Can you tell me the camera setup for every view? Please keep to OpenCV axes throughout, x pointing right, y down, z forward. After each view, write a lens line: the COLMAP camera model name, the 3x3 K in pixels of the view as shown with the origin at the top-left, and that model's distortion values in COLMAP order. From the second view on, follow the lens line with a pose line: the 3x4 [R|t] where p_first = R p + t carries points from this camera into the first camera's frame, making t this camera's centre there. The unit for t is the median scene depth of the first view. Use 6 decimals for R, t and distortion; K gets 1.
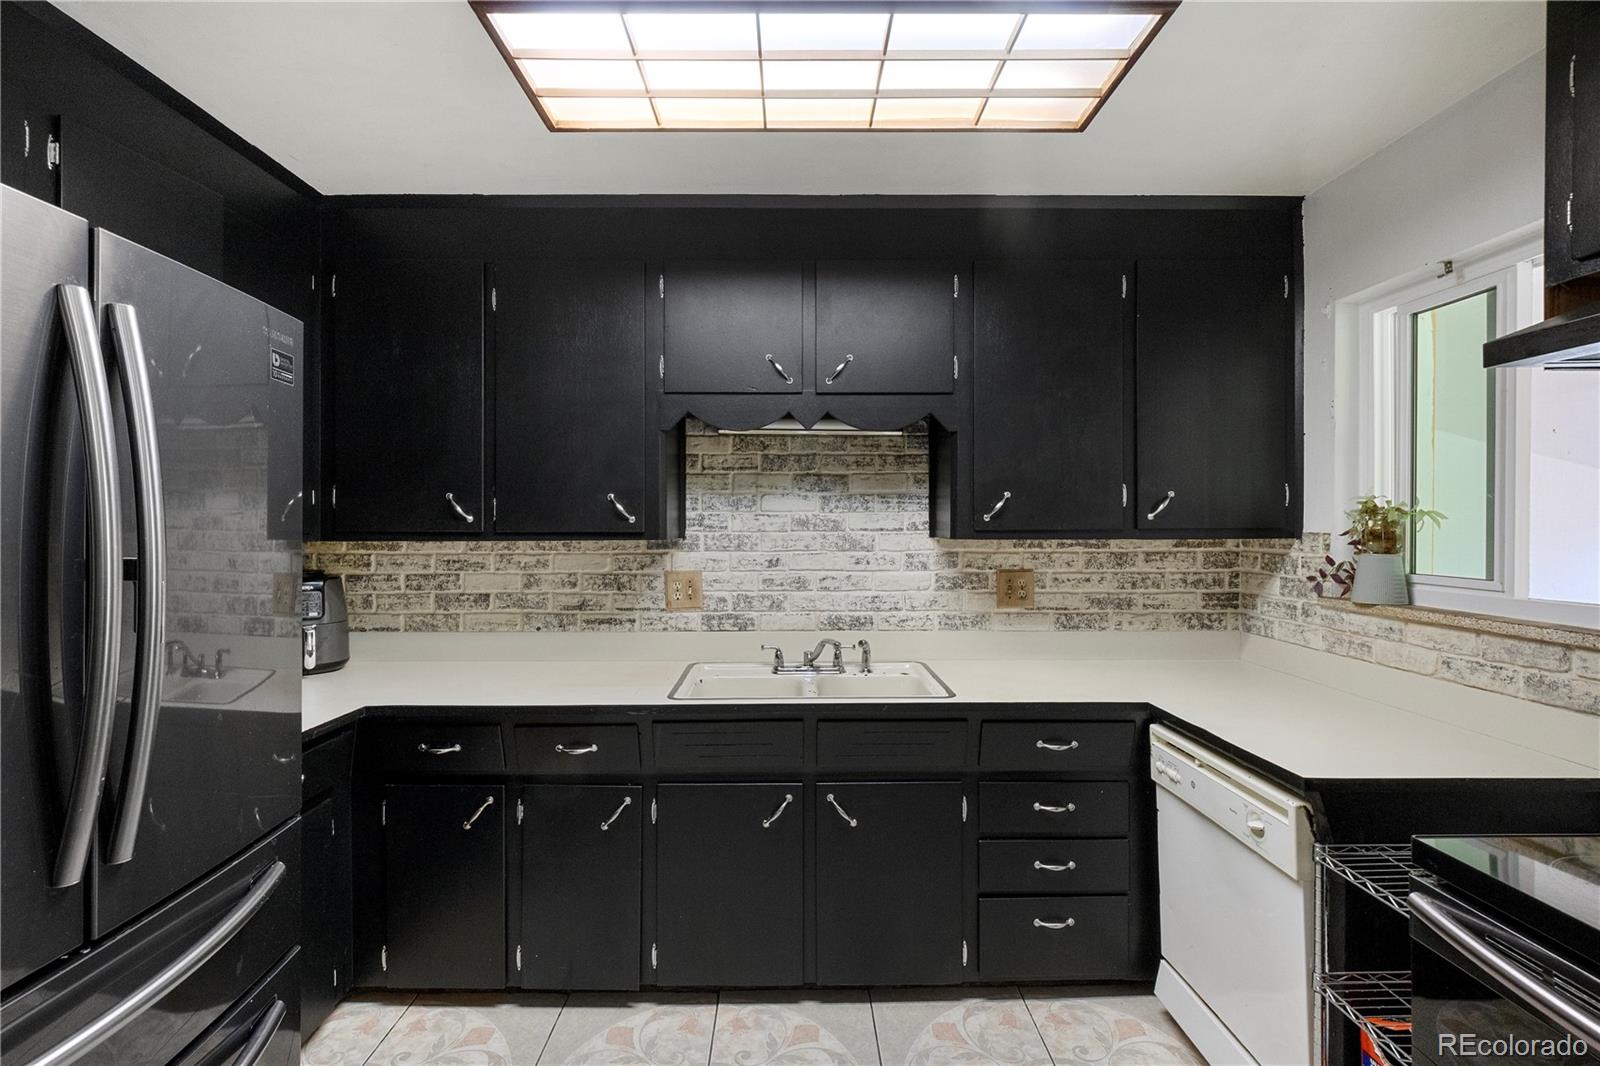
lens RADIAL K [[745.0, 0, 800.0], [0, 745.0, 533.0], [0, 0, 1]] dist [-0.002103, -0.000052]
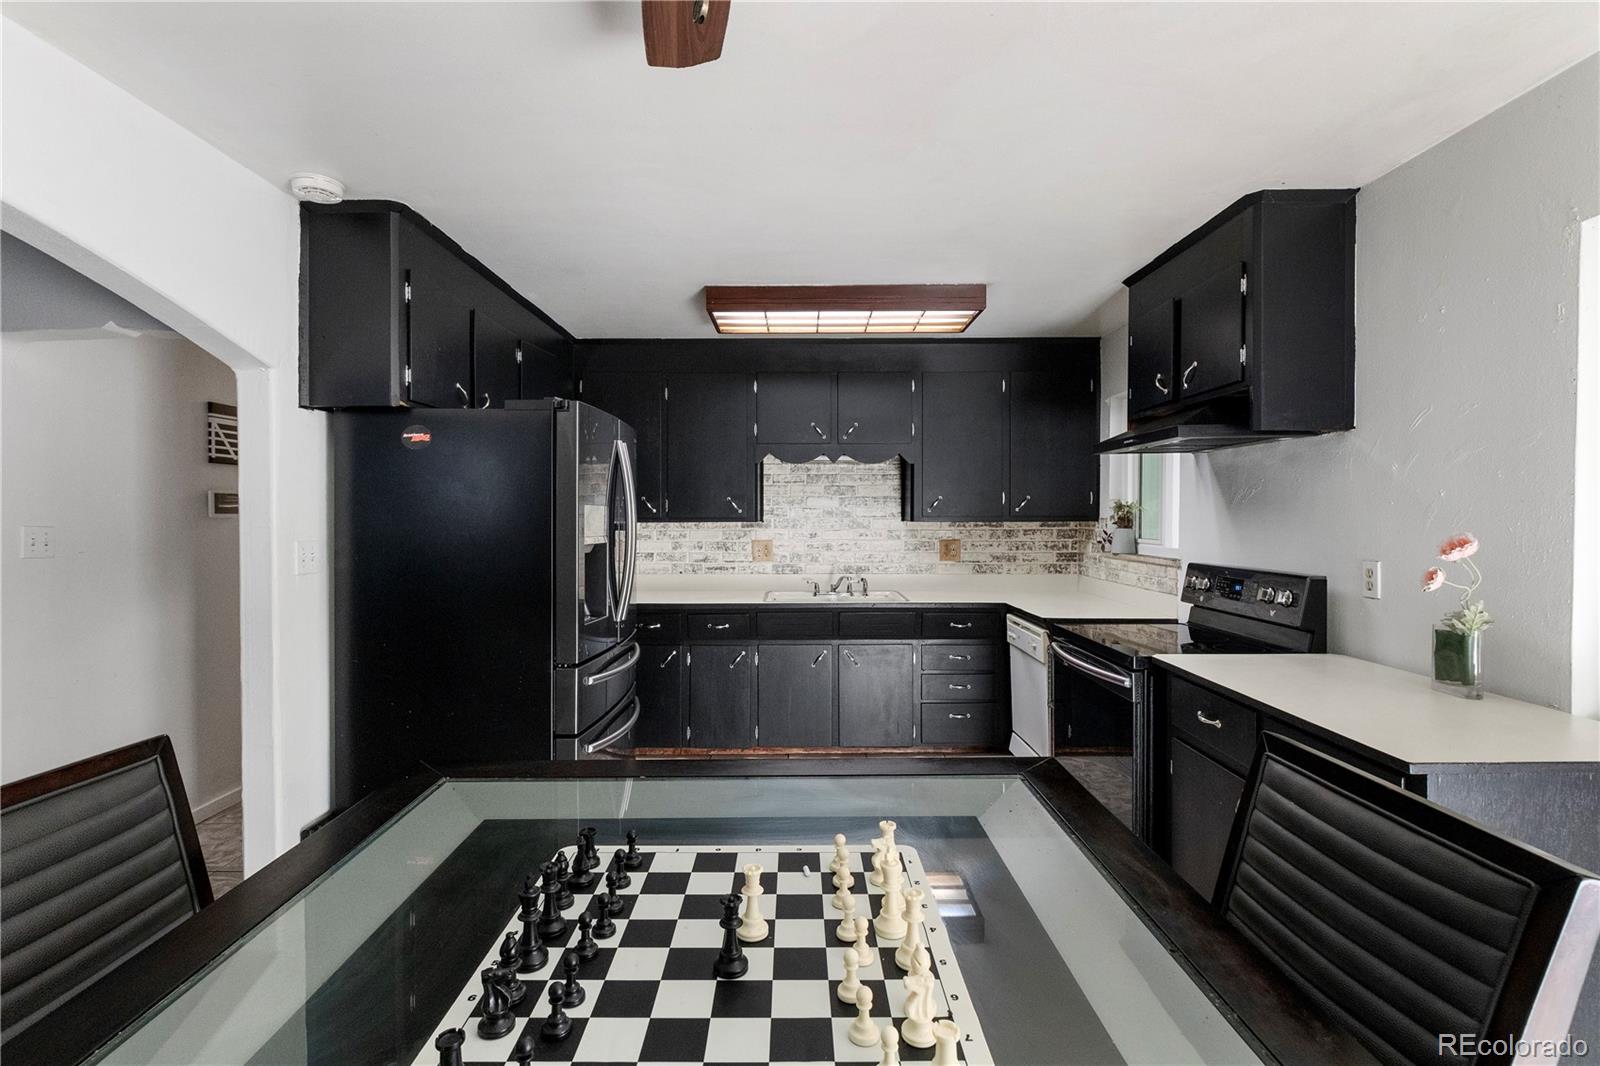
lens RADIAL K [[745.0, 0, 800.0], [0, 745.0, 533.0], [0, 0, 1]] dist [-0.002103, -0.000052]
pose [[0.999919, 0.000886, -0.012682, -0.044741], [-0.000750, 0.999942, 0.010782, 0.015504], [0.012691, -0.010772, 0.999861, -0.782594]]
